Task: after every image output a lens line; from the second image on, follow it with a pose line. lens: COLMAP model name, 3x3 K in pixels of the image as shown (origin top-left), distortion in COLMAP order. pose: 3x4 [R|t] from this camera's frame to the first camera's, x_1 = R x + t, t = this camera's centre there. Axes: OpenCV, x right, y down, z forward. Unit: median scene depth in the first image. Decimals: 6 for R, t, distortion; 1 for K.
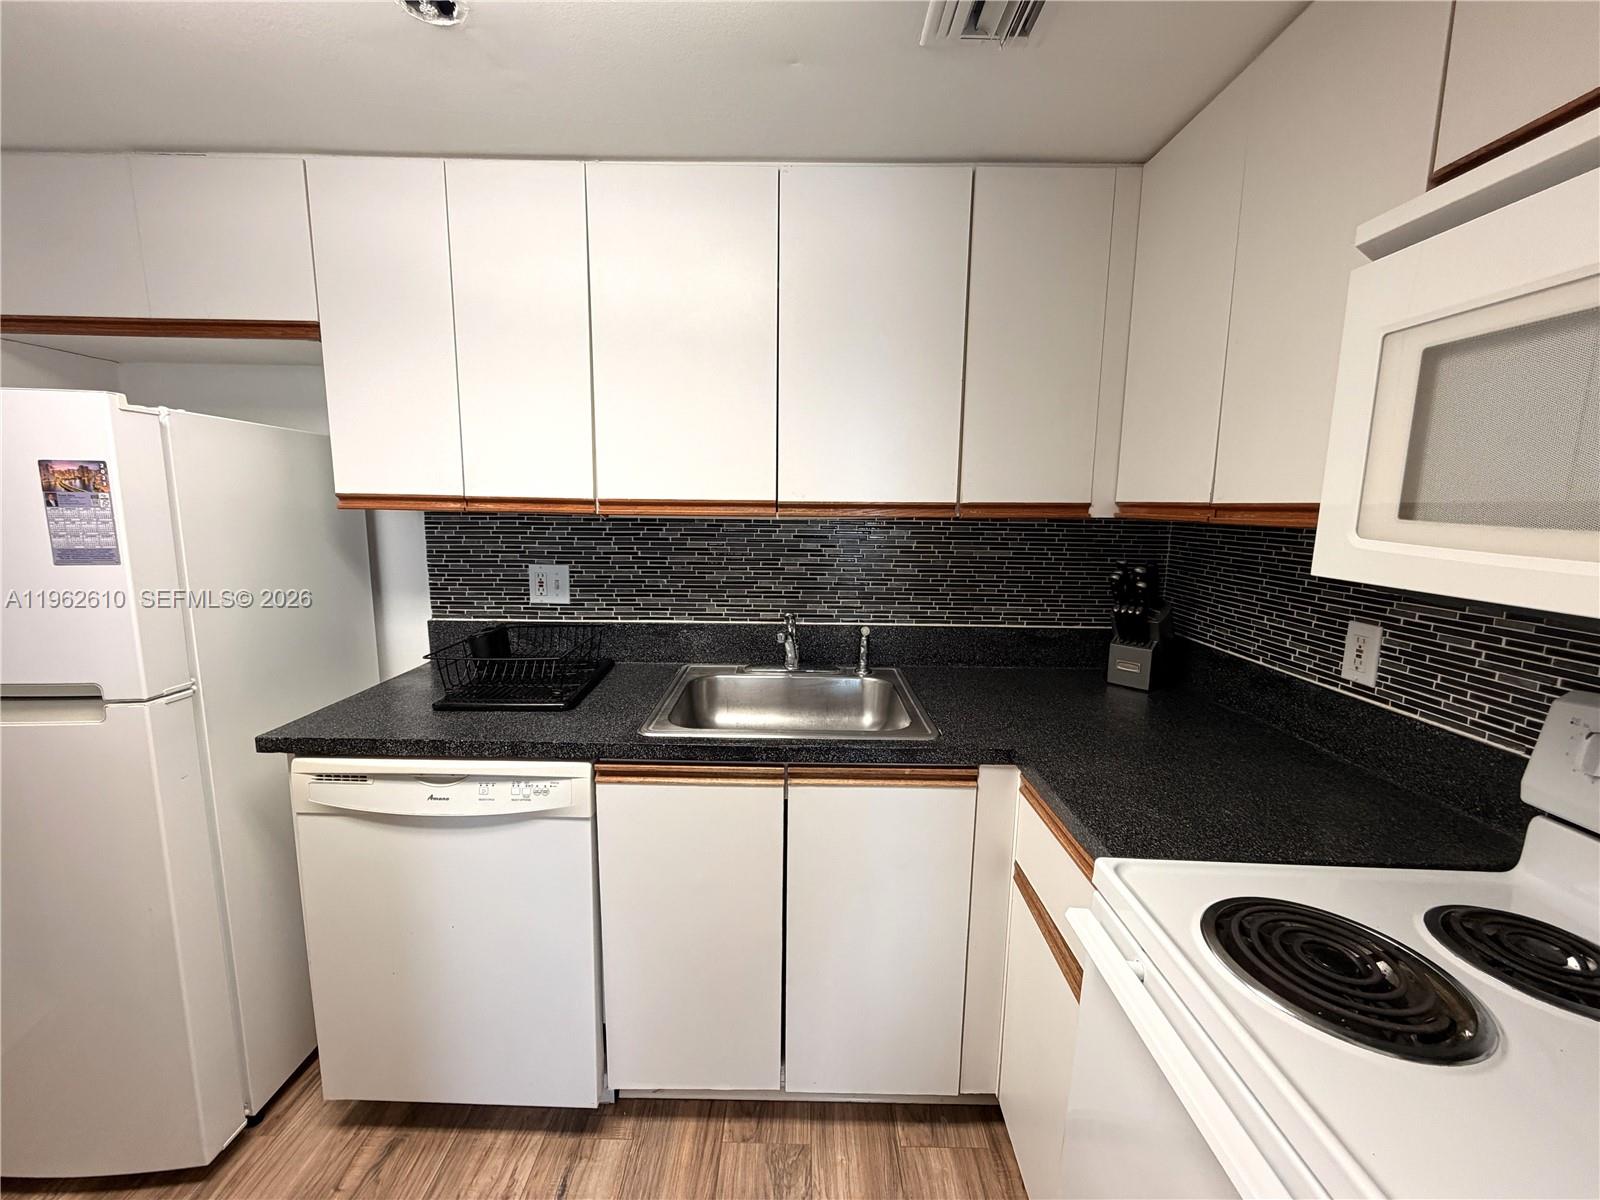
lens RADIAL K [[638.8, 0, 794.7], [0, 638.8, 603.5], [0, 0, 1]] dist [0.000609, -0.000544]
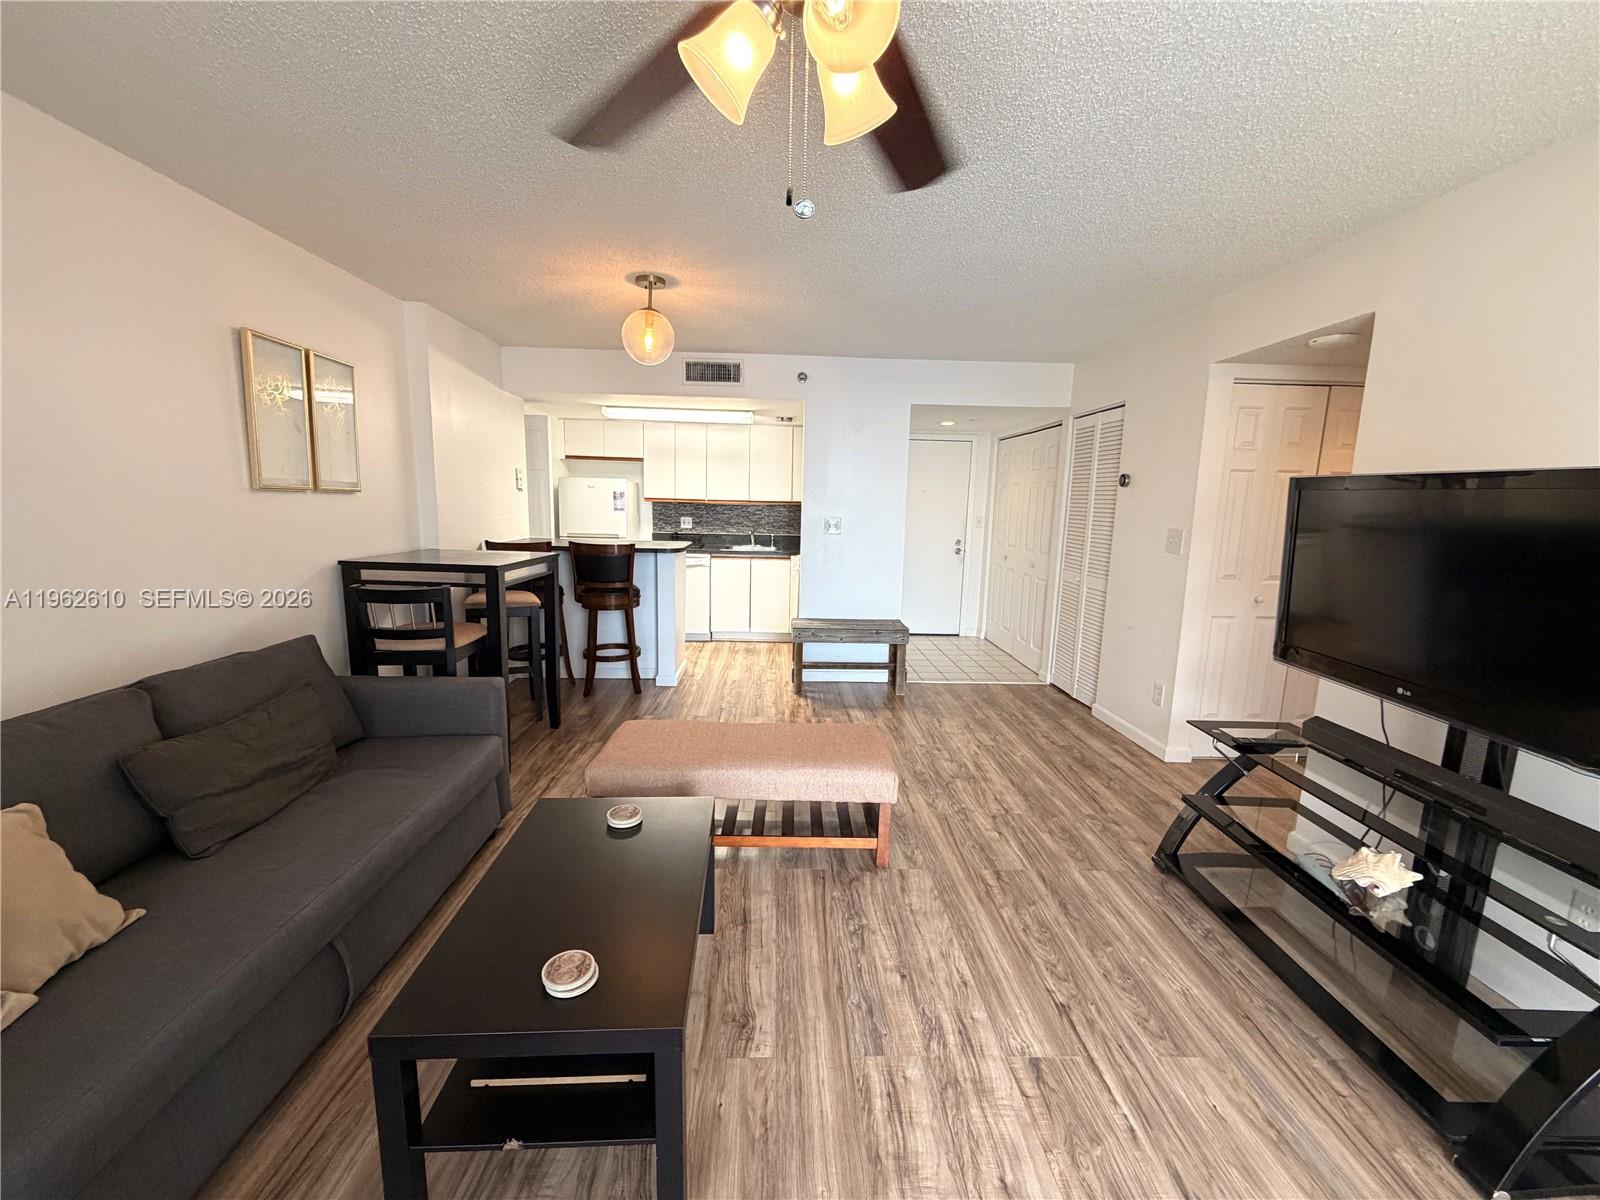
lens RADIAL K [[638.8, 0, 798.6], [0, 638.8, 596.5], [0, 0, 1]] dist [0.000609, -0.000544]
pose [[0.998894, 0.005167, 0.046732, 0.109237], [-0.004848, 0.999964, -0.006937, 0.529521], [-0.046766, 0.006703, 0.998883, -3.401353]]
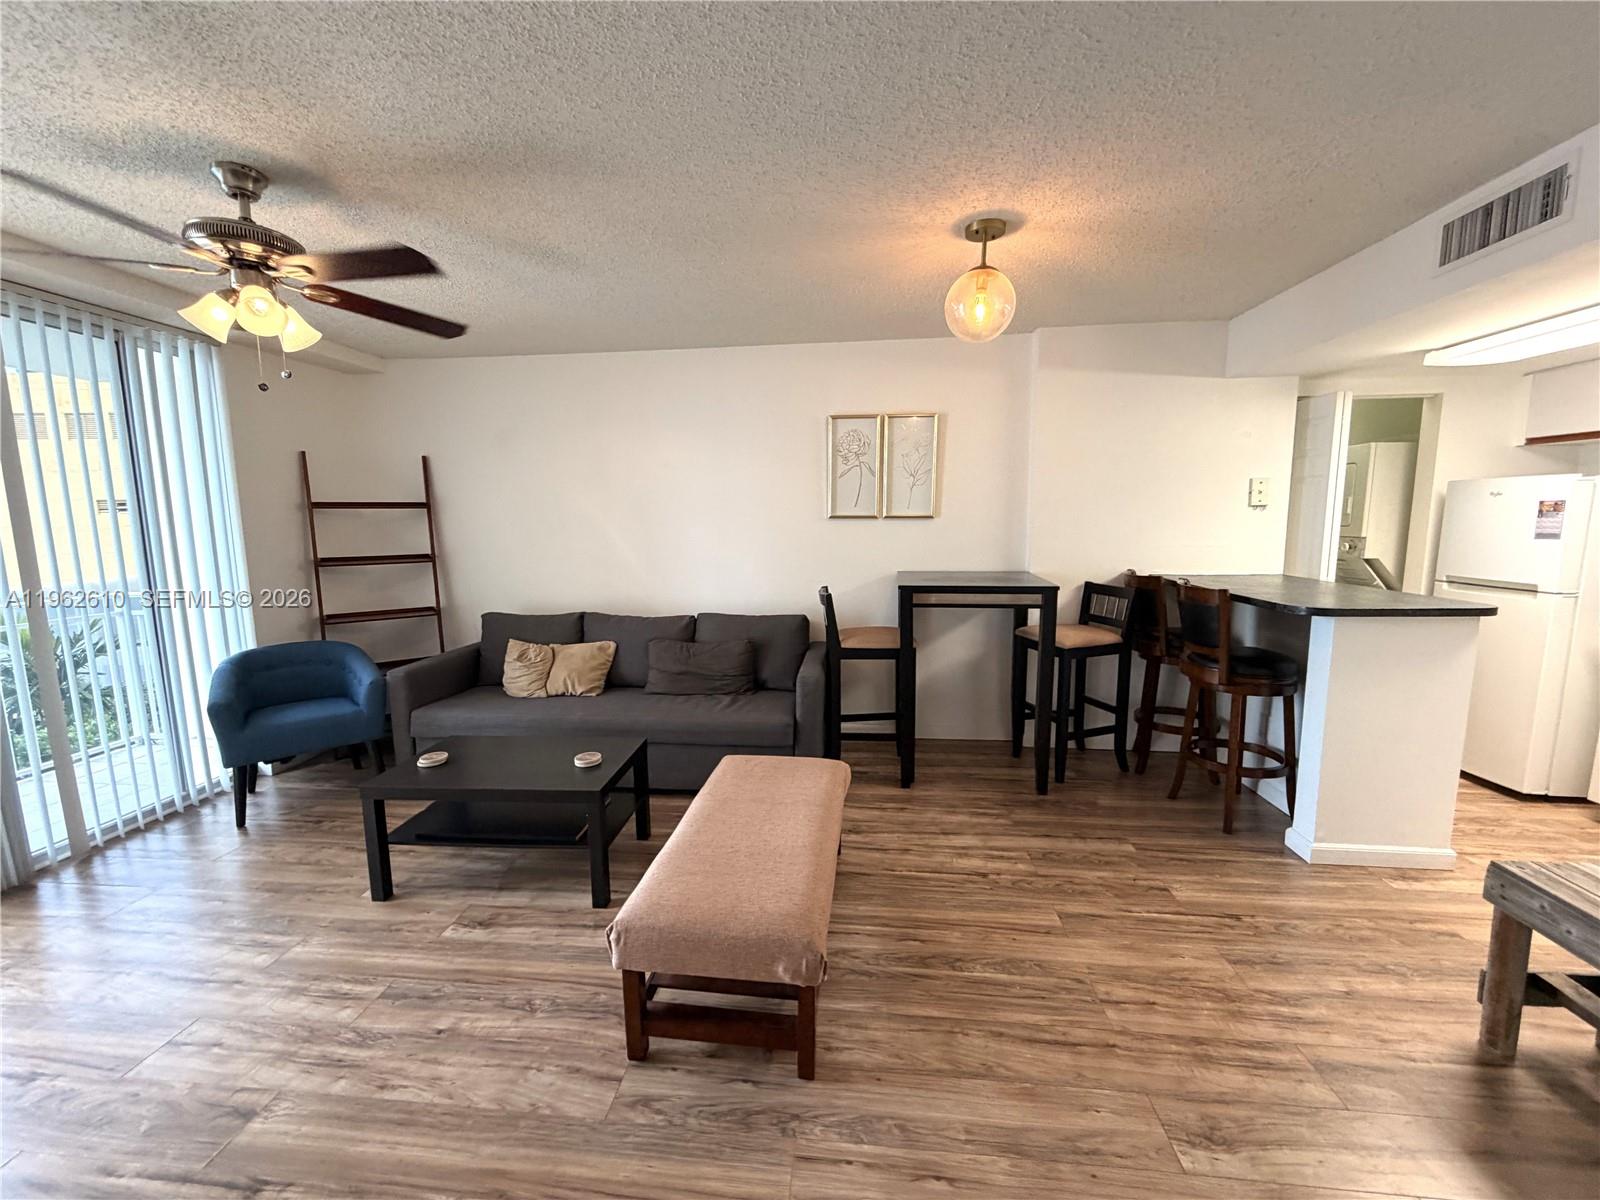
lens RADIAL K [[638.8, 0, 792.4], [0, 638.8, 598.9], [0, 0, 1]] dist [0.000609, -0.000544]
pose [[-0.097014, 0.115741, -0.988530, 1.450276], [-0.145038, 0.980969, 0.129090, 0.230532], [0.984659, 0.155898, -0.078380, -1.442692]]
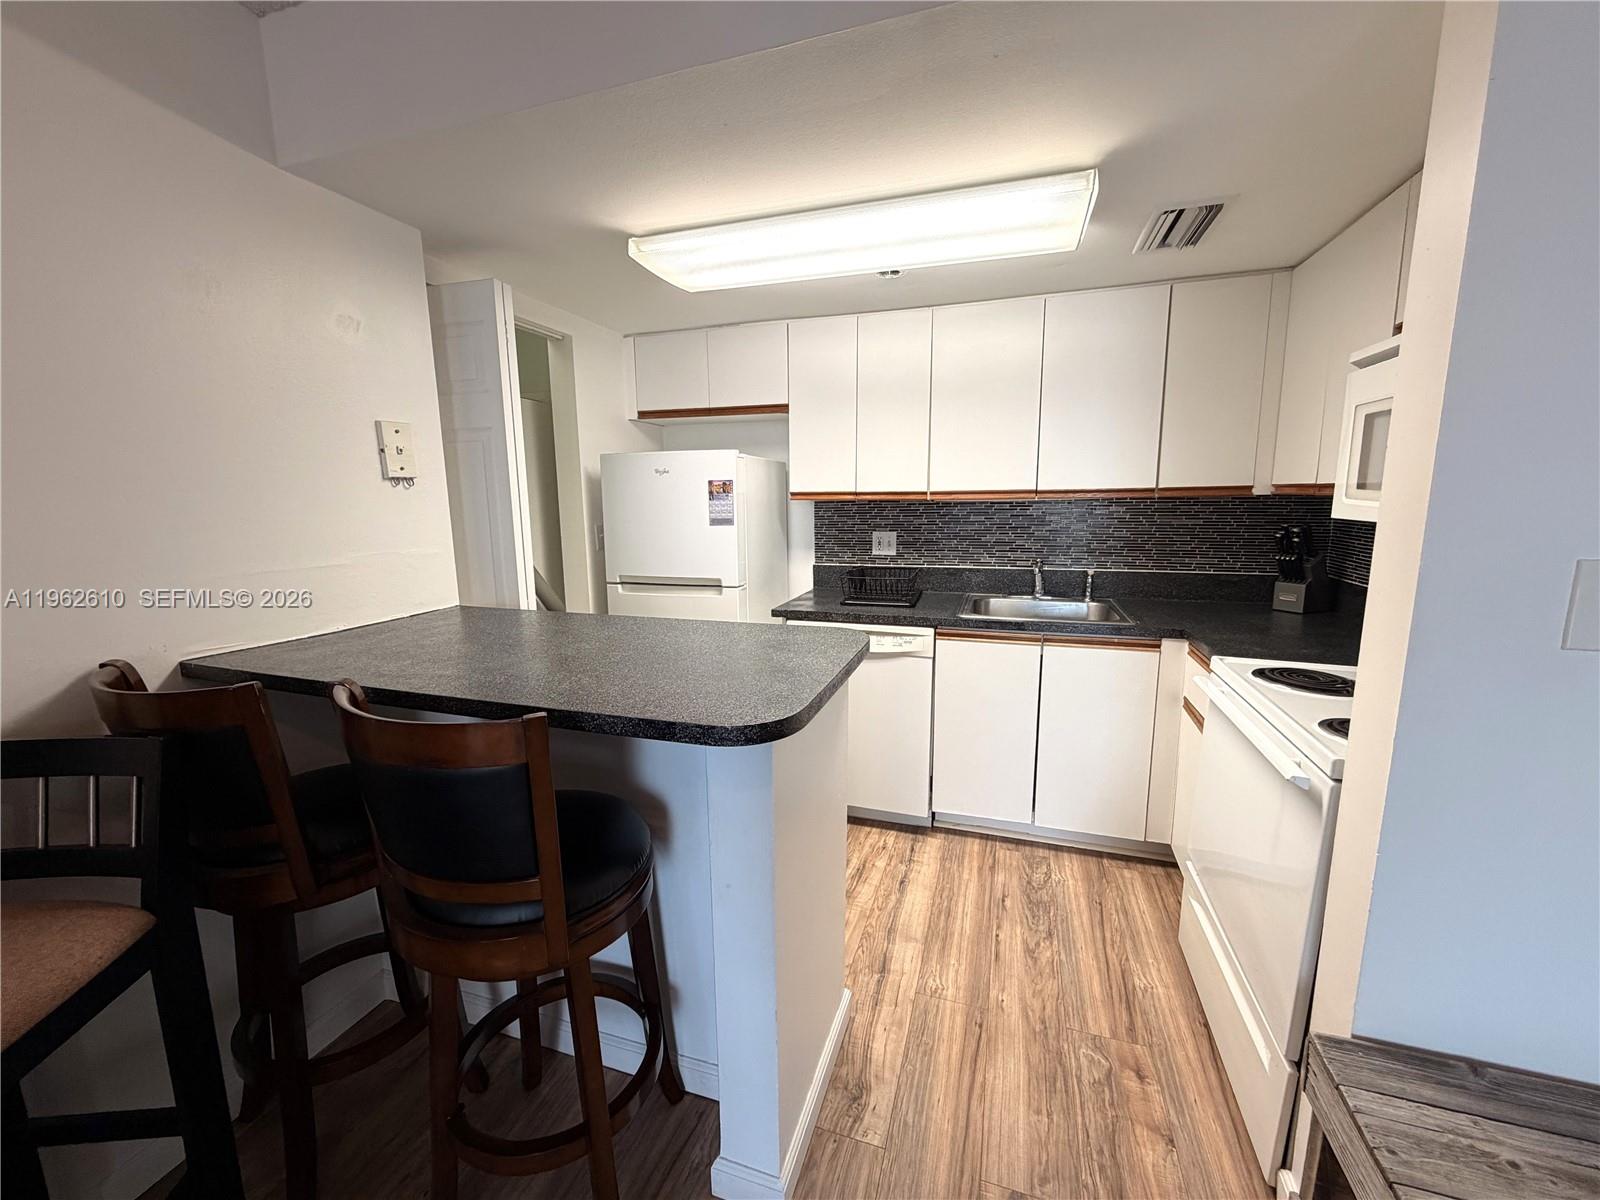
lens RADIAL K [[638.8, 0, 794.1], [0, 638.8, 599.3], [0, 0, 1]] dist [0.000609, -0.000544]
pose [[0.950321, 0.026449, -0.310146, -0.111153], [-0.024758, 0.999649, 0.009389, 0.136562], [0.310286, -0.001244, 0.950642, -0.850337]]
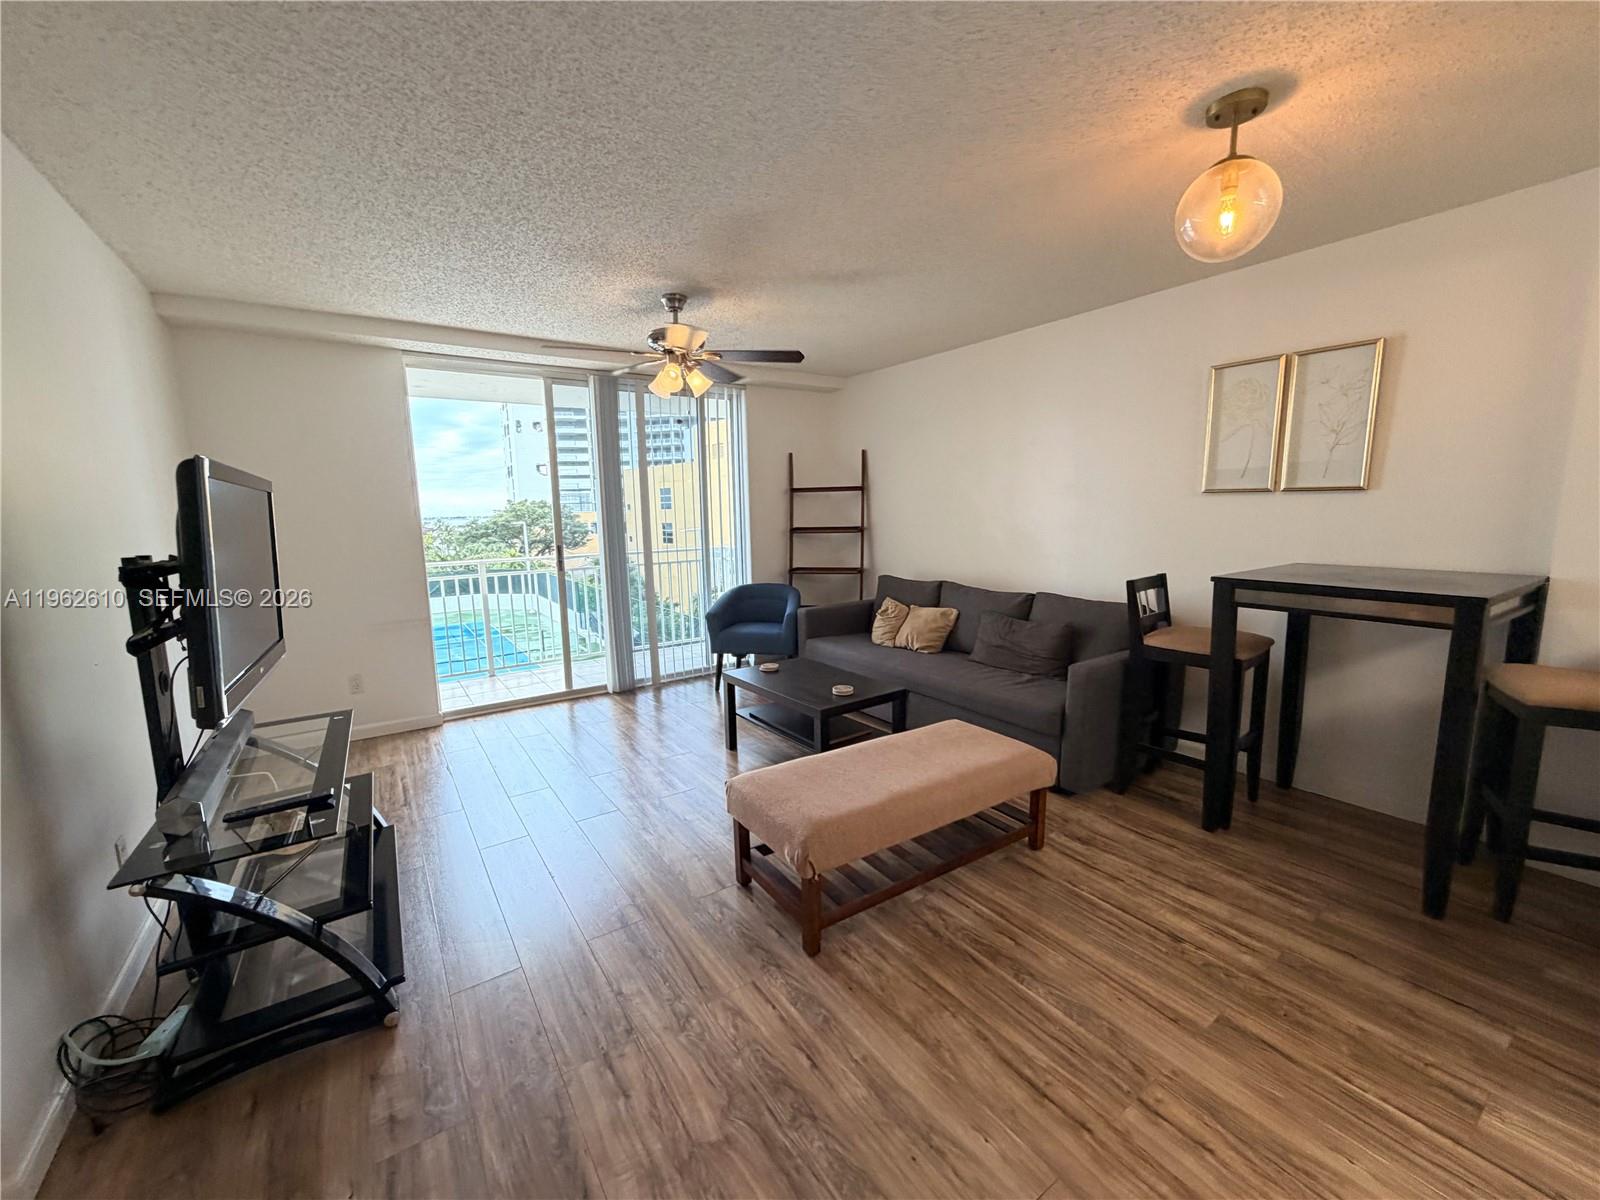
lens RADIAL K [[638.8, 0, 795.2], [0, 638.8, 599.6], [0, 0, 1]] dist [0.000609, -0.000544]
pose [[-0.822603, 0.087609, -0.561826, 1.167039], [-0.077516, 0.961557, 0.263437, 0.103606], [0.563308, 0.260255, -0.784189, -0.512868]]
